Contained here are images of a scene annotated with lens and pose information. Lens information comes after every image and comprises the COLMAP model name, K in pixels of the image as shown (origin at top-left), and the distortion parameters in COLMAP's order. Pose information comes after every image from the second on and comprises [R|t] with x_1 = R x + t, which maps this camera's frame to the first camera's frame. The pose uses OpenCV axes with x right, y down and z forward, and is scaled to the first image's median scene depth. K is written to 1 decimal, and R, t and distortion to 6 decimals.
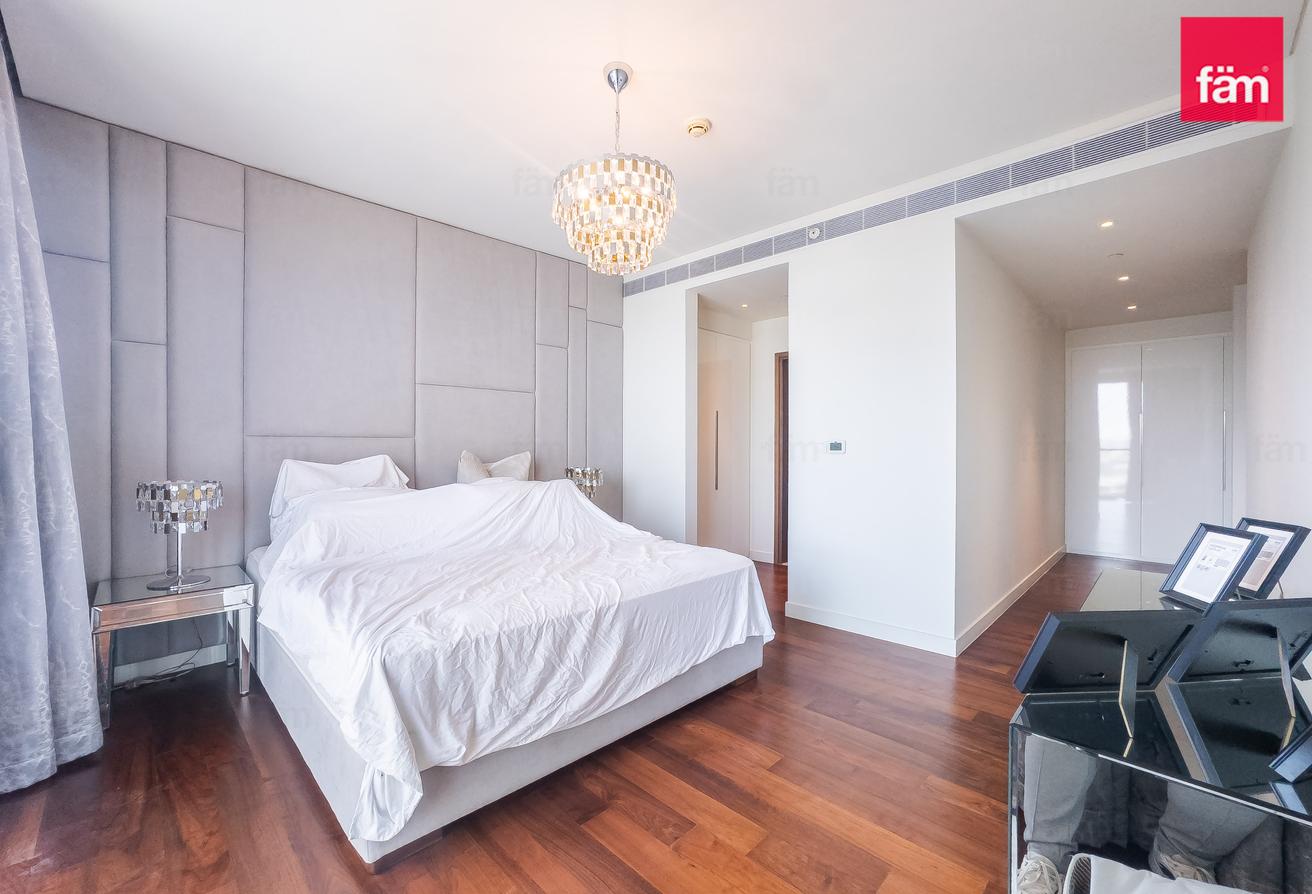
lens RADIAL K [[544.0, 0, 656.0], [0, 544.0, 447.0], [0, 0, 1]] dist [-0.001811, -0.000149]
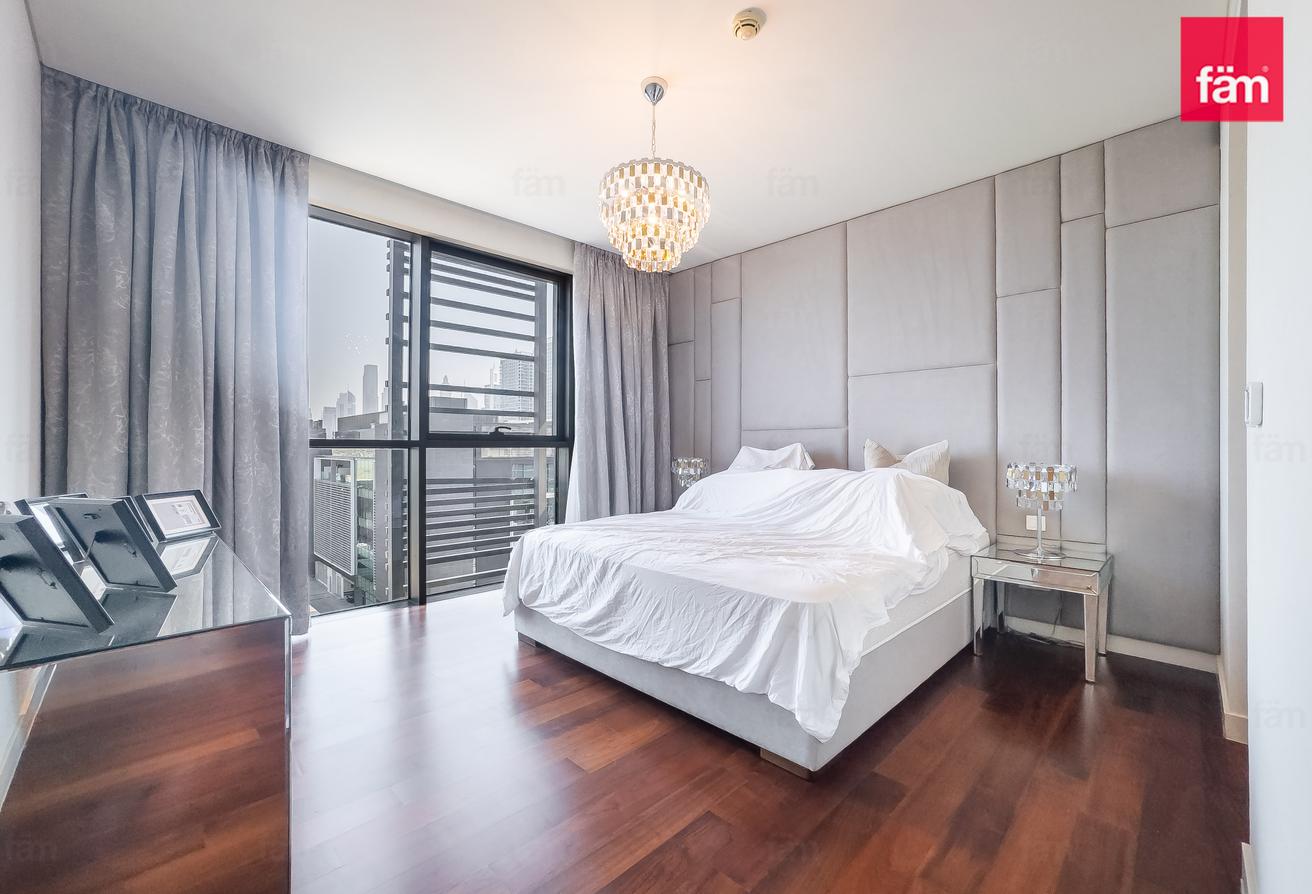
lens RADIAL K [[544.0, 0, 656.0], [0, 544.0, 447.0], [0, 0, 1]] dist [-0.001811, -0.000149]
pose [[-0.000030, -0.003273, -0.999995, 0.937639], [-0.005433, 0.999980, -0.003273, 0.040254], [0.999985, 0.005433, -0.000048, 0.936022]]
